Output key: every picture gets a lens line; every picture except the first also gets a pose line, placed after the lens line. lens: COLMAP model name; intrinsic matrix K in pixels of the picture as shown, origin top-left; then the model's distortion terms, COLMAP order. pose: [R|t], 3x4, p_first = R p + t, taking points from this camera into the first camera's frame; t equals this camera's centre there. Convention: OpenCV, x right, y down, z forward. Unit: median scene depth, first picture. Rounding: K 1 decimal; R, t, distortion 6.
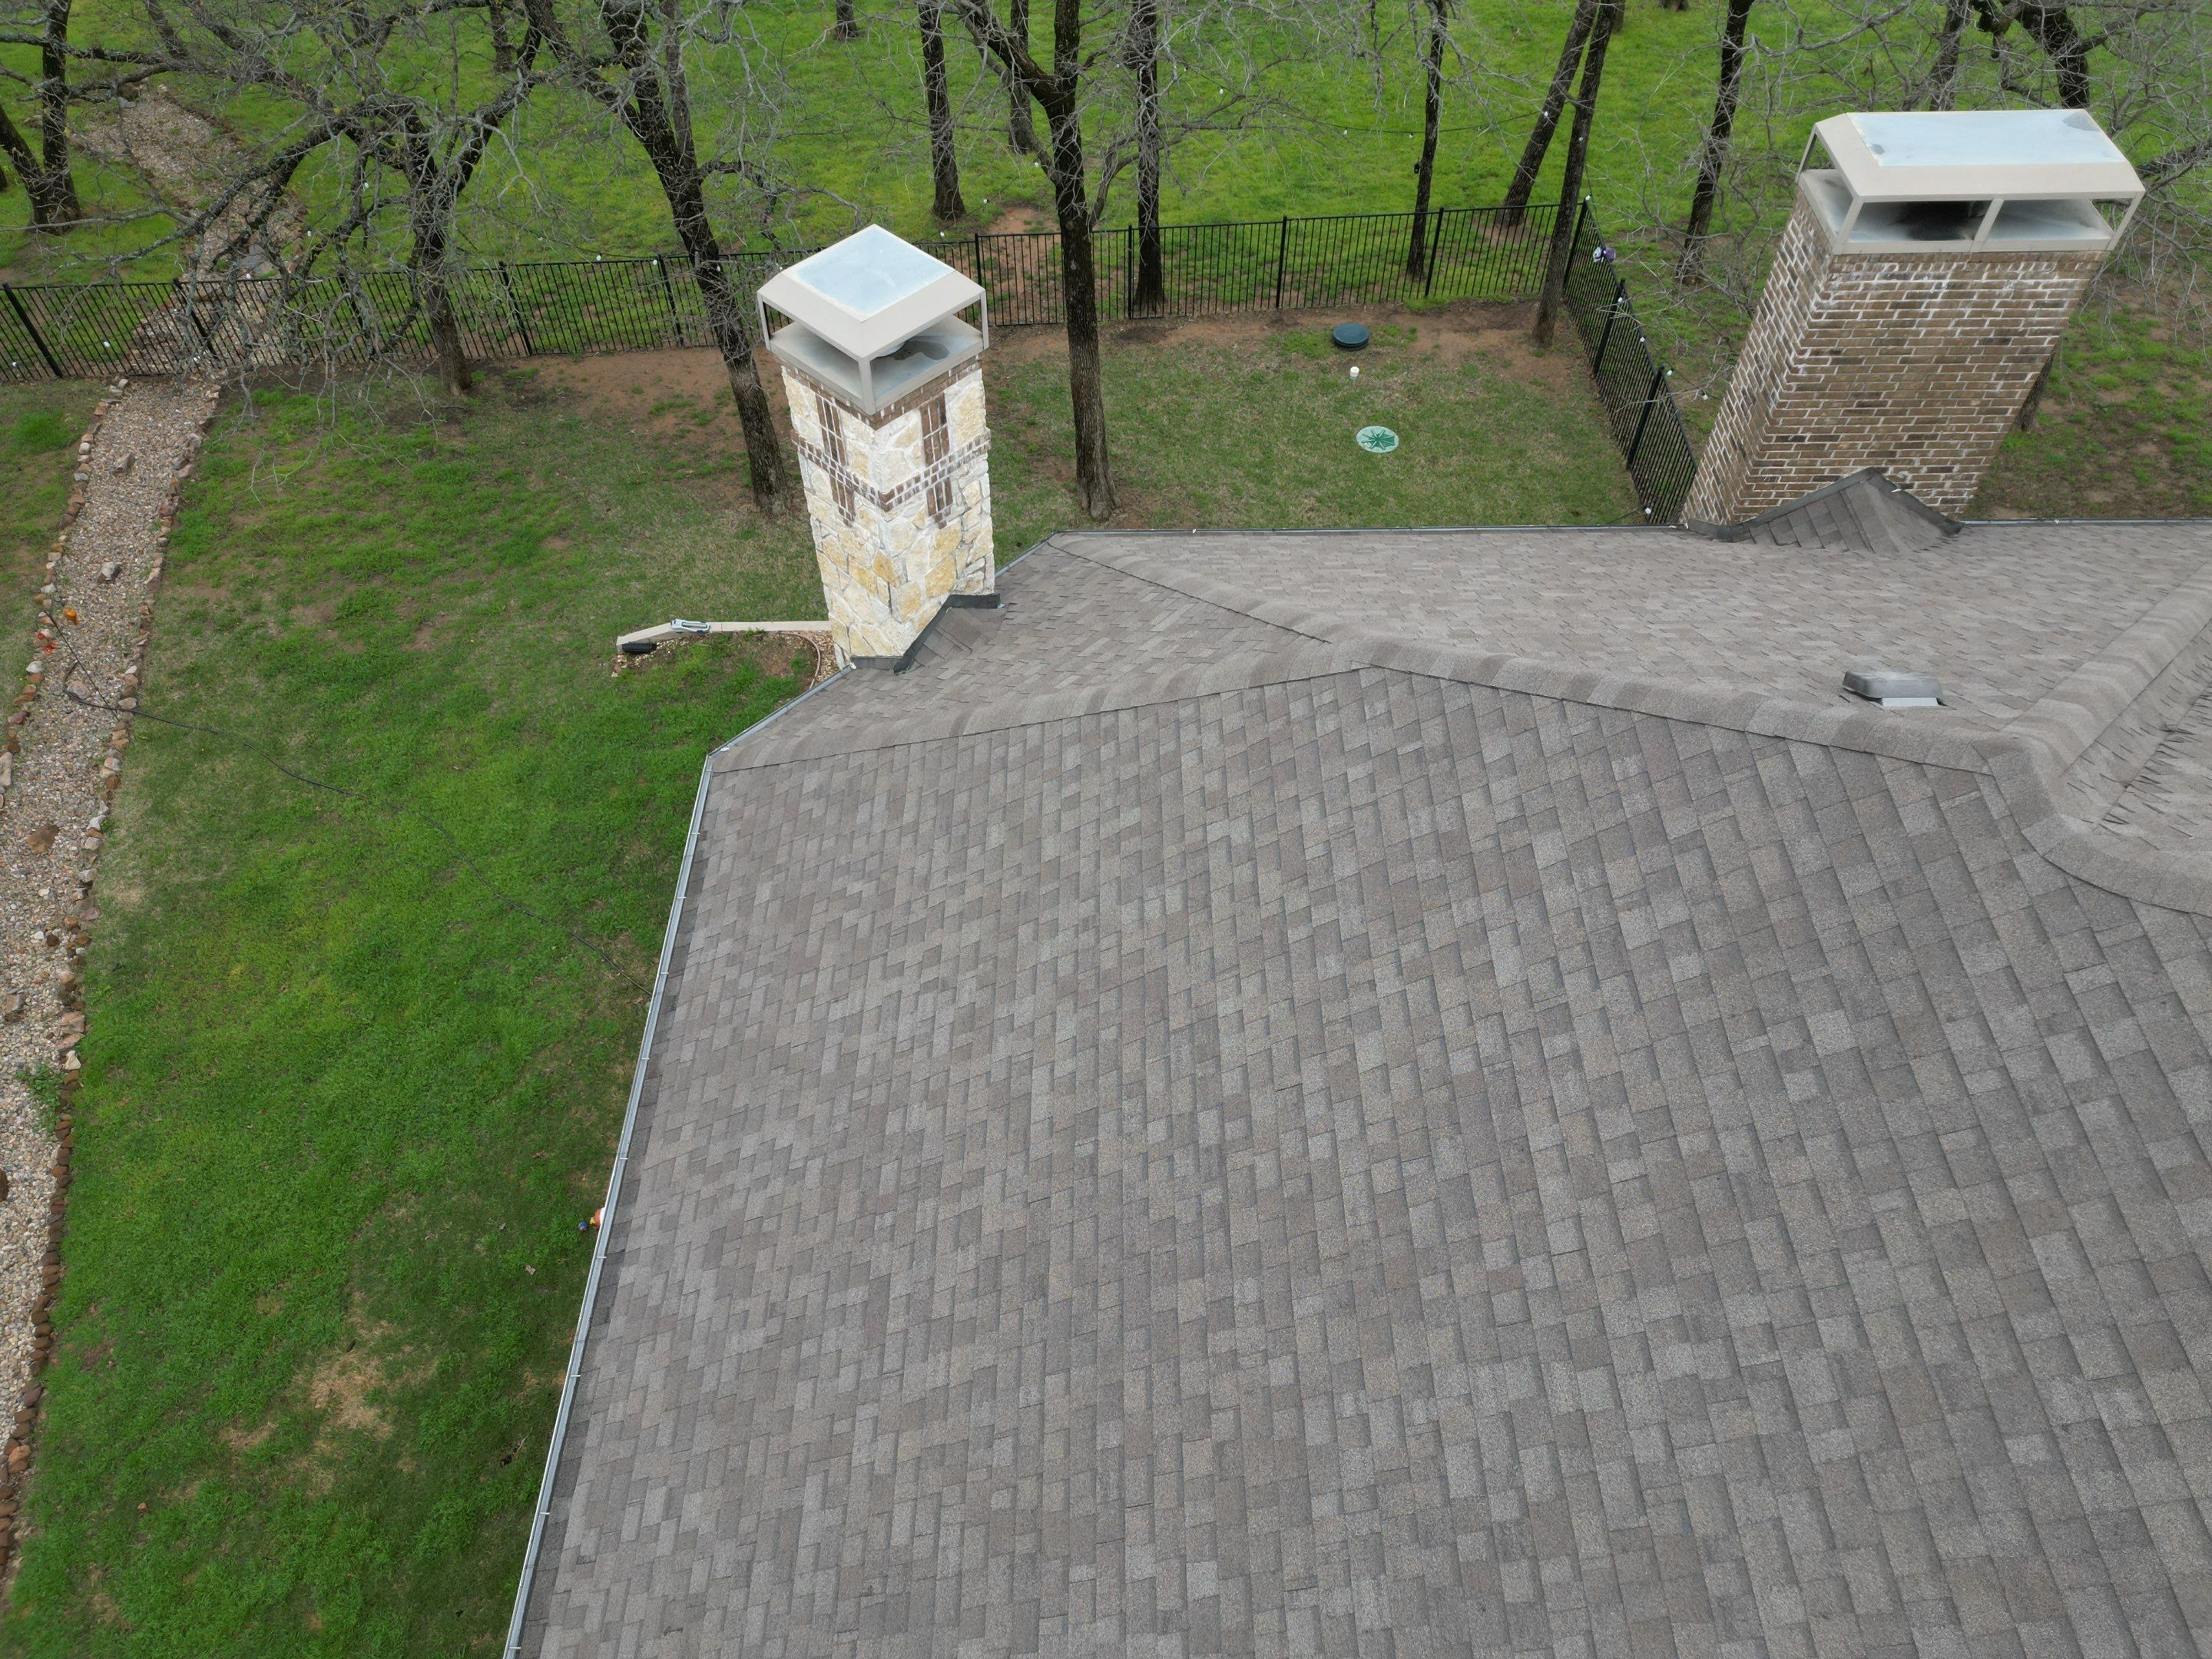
lens RADIAL K [[1547.4, 0, 1107.5], [0, 1547.4, 819.8], [0, 0, 1]] dist [0.091434, -0.097817]
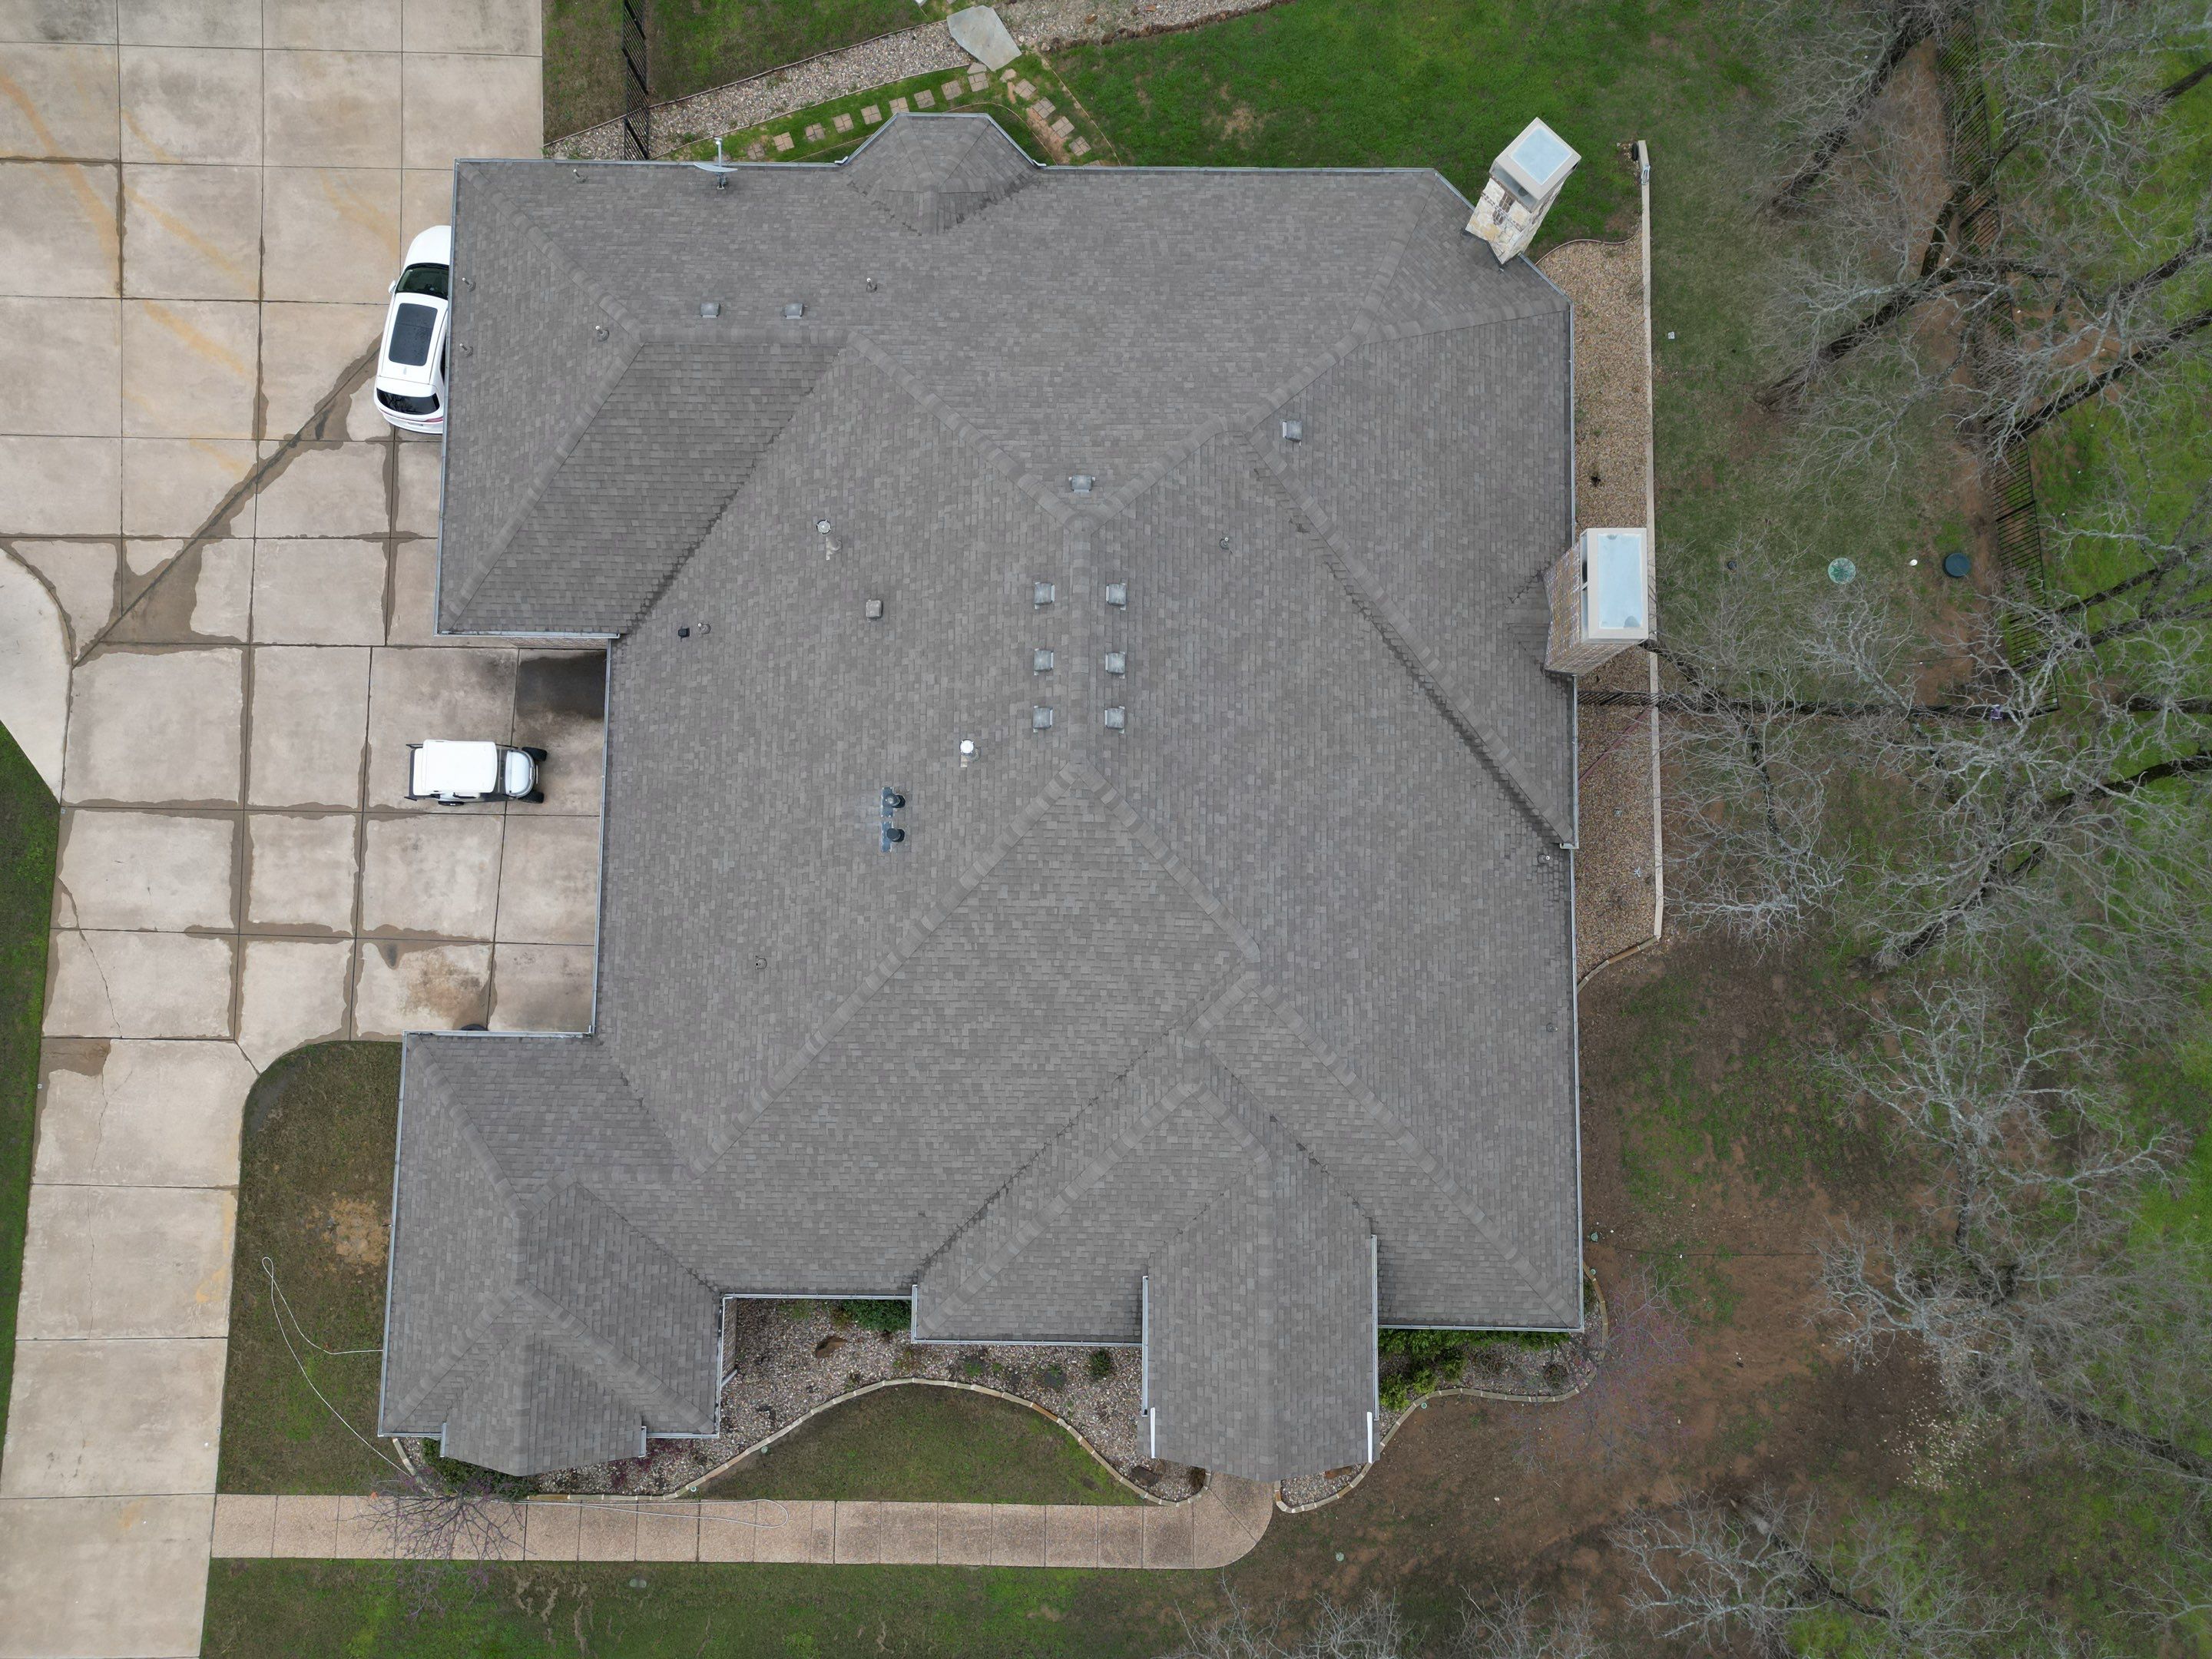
lens RADIAL K [[1547.4, 0, 1107.5], [0, 1547.4, 819.8], [0, 0, 1]] dist [0.091434, -0.097817]
pose [[-0.016302, 0.995864, -0.089382, 1.016335], [-0.764517, 0.045198, 0.643018, -1.208273], [0.644398, 0.078816, 0.760618, -1.182229]]
